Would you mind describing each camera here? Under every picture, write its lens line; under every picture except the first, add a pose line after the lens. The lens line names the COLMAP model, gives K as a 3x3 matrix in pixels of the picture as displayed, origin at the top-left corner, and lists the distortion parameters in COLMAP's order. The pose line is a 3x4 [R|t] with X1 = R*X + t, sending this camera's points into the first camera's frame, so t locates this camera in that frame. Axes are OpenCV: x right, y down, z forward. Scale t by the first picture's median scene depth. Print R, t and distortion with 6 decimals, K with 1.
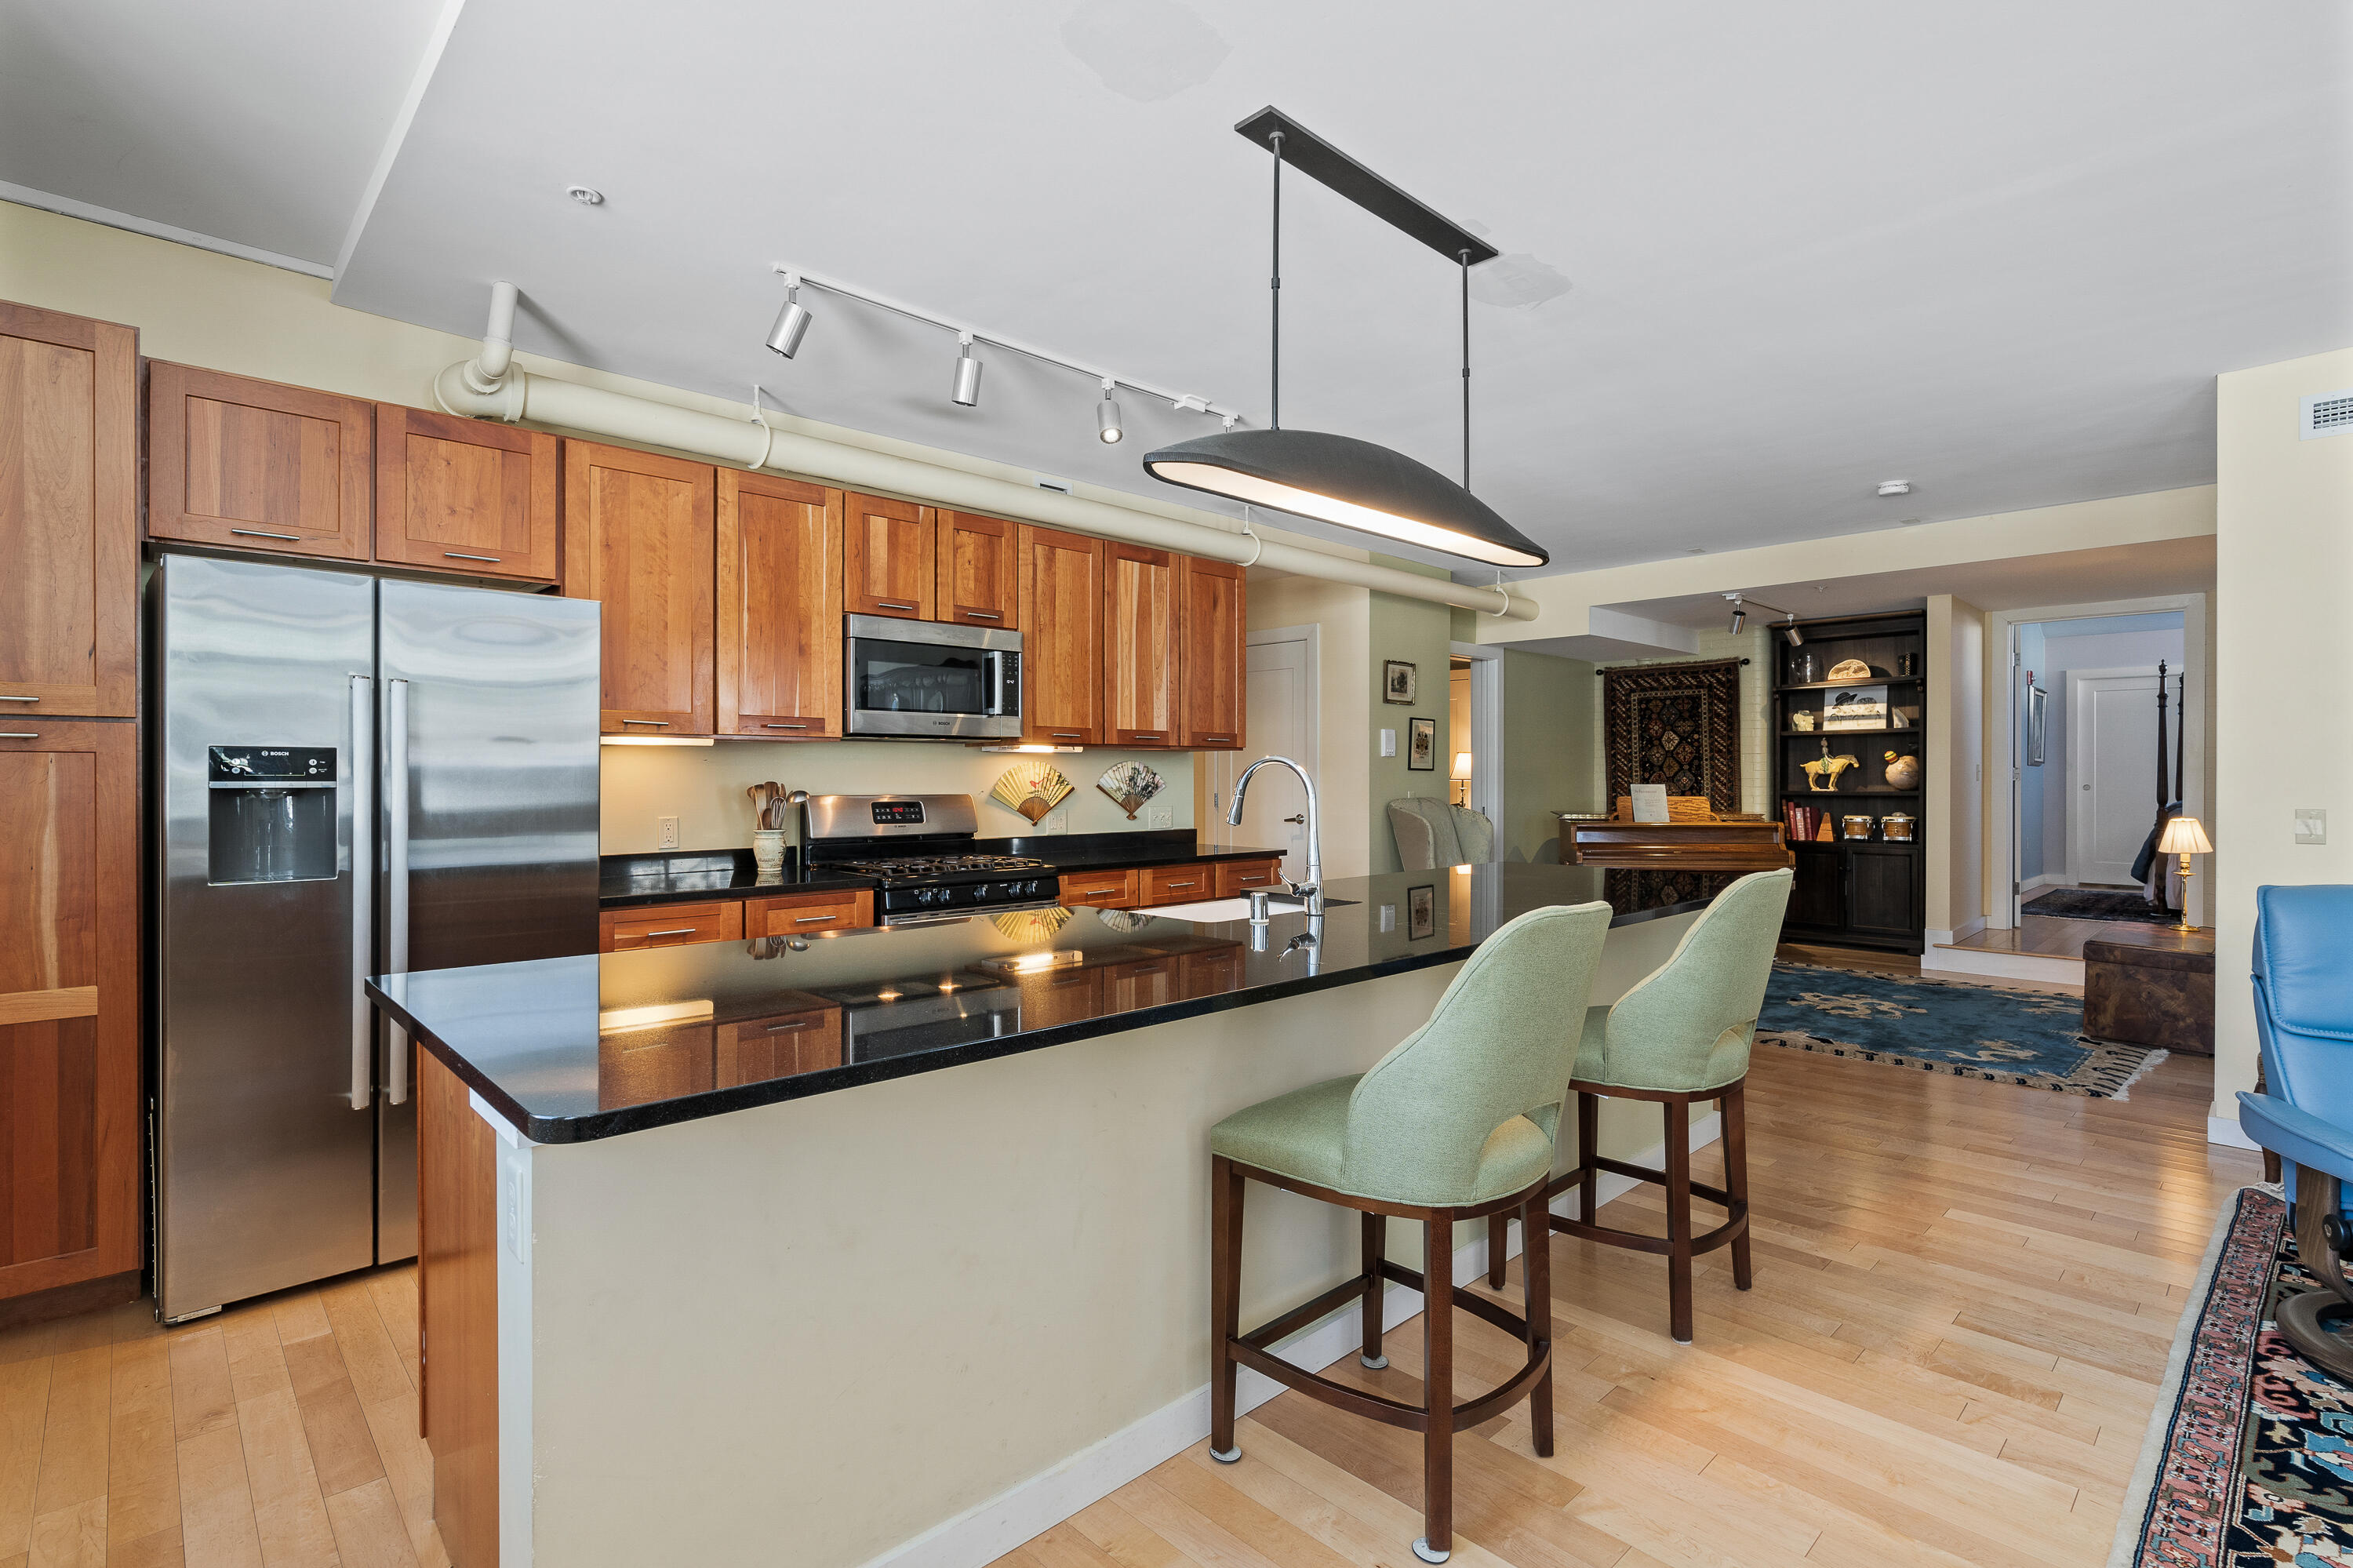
lens RADIAL K [[1149.2, 0, 1154.5], [0, 1149.2, 780.2], [0, 0, 1]] dist [0.001854, 0.000945]
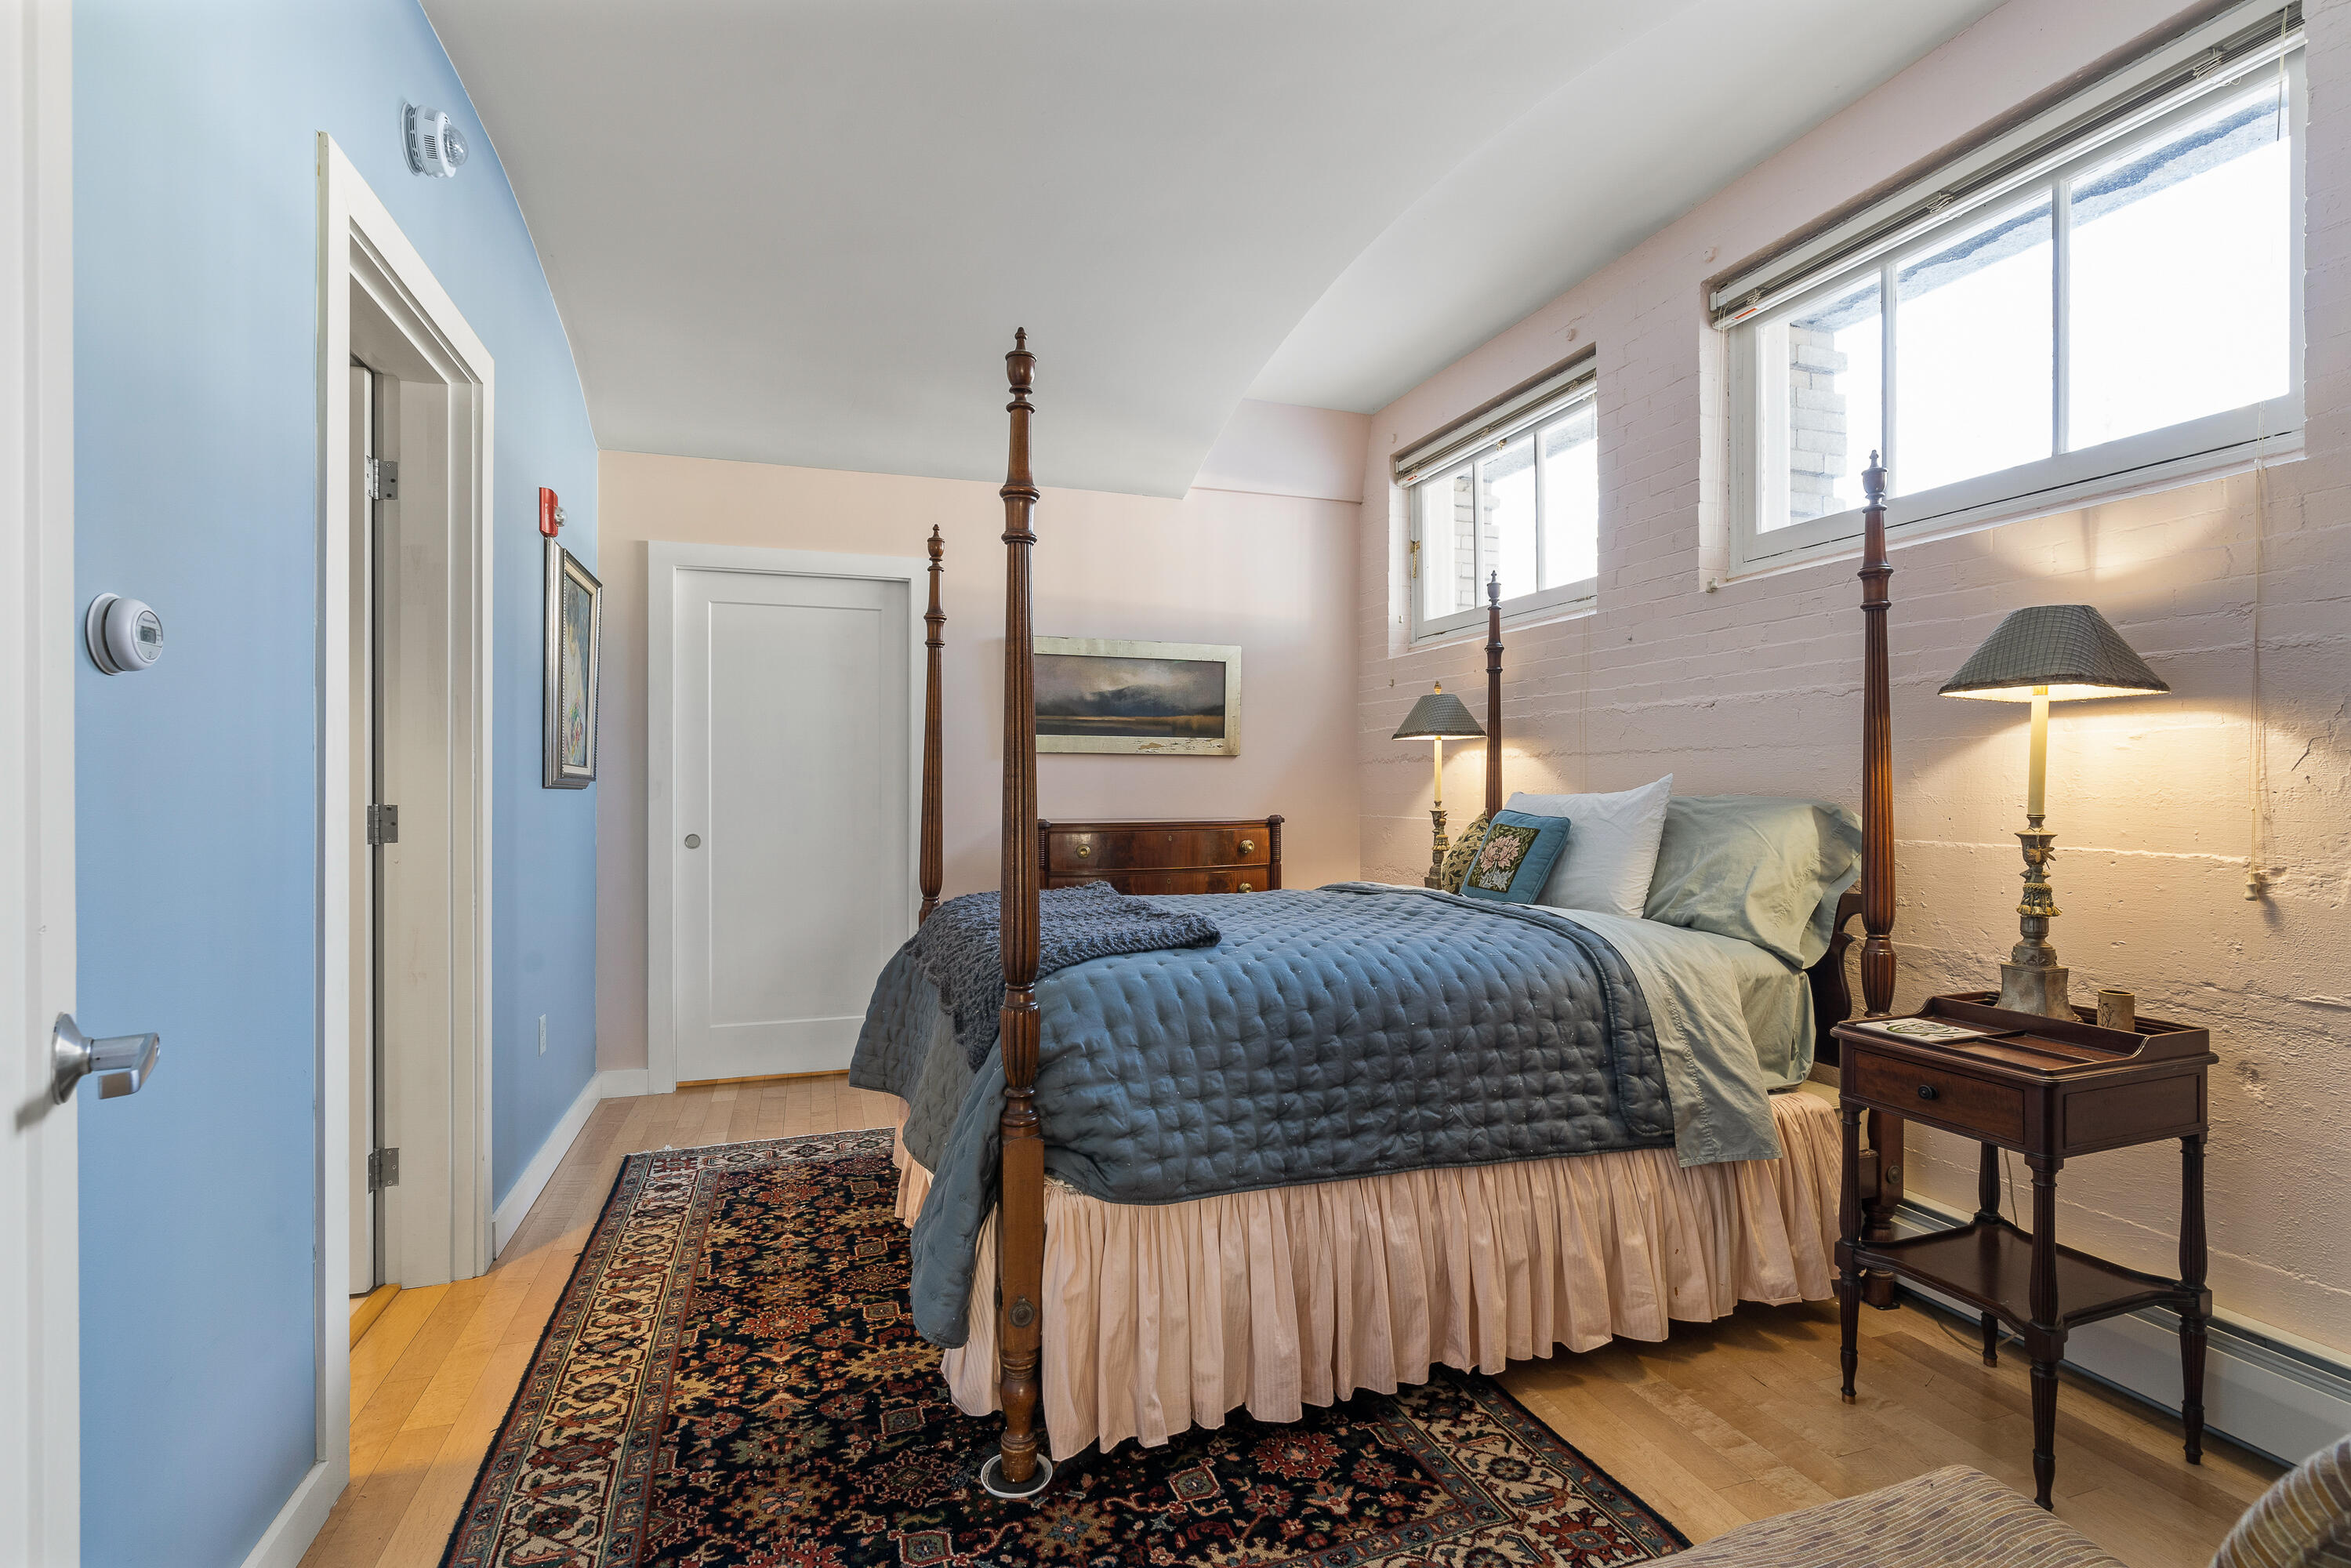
lens RADIAL K [[1089.6, 0, 1160.5], [0, 1089.6, 783.0], [0, 0, 1]] dist [-0.005074, 0.001836]
pose [[0.444460, 0.001564, 0.895797, 0.717853], [0.003818, 0.999986, -0.003640, -0.015882], [-0.895790, 0.005038, 0.444448, 0.906639]]
